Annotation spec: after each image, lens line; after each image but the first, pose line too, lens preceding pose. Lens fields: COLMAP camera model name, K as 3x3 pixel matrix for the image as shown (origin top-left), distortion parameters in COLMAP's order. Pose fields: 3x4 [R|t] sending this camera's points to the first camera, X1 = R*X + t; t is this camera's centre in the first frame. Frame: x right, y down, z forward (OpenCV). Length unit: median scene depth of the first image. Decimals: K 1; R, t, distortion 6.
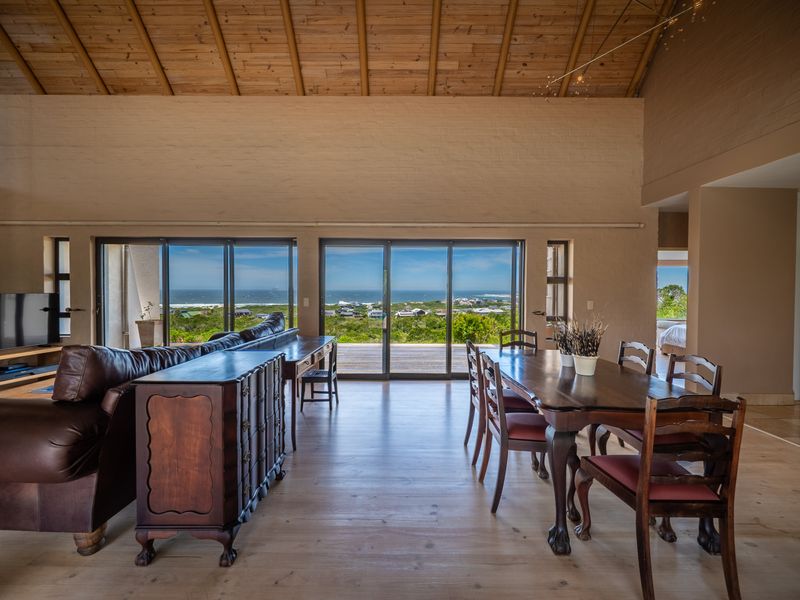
lens RADIAL K [[352.9, 0, 396.2], [0, 352.9, 294.2], [0, 0, 1]] dist [-0.004947, 0.001428]
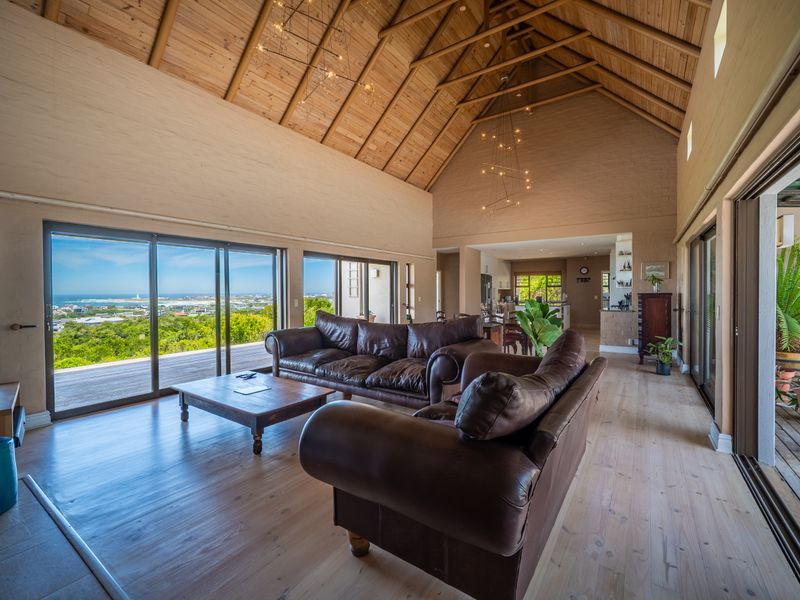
lens RADIAL K [[352.9, 0, 405.8], [0, 352.9, 292.6], [0, 0, 1]] dist [-0.004947, 0.001428]
pose [[0.556740, -0.012446, 0.830594, -1.040423], [0.021565, 0.999767, 0.000525, -0.005504], [-0.830407, 0.017620, 0.556879, 0.024635]]
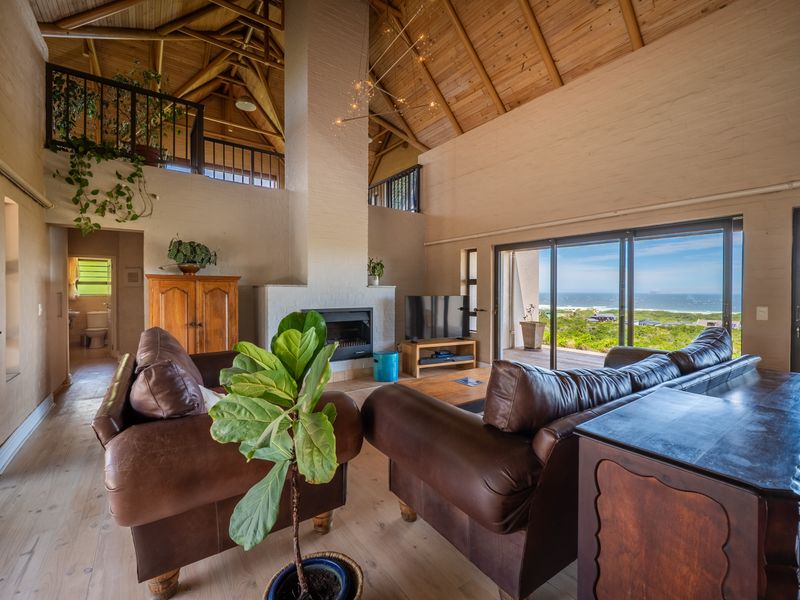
lens RADIAL K [[352.9, 0, 397.9], [0, 352.9, 296.3], [0, 0, 1]] dist [-0.004947, 0.001428]
pose [[0.582737, 0.010535, -0.812592, -0.123824], [-0.012723, 0.999912, 0.003840, -0.001695], [0.812561, 0.008101, 0.582820, 0.100371]]
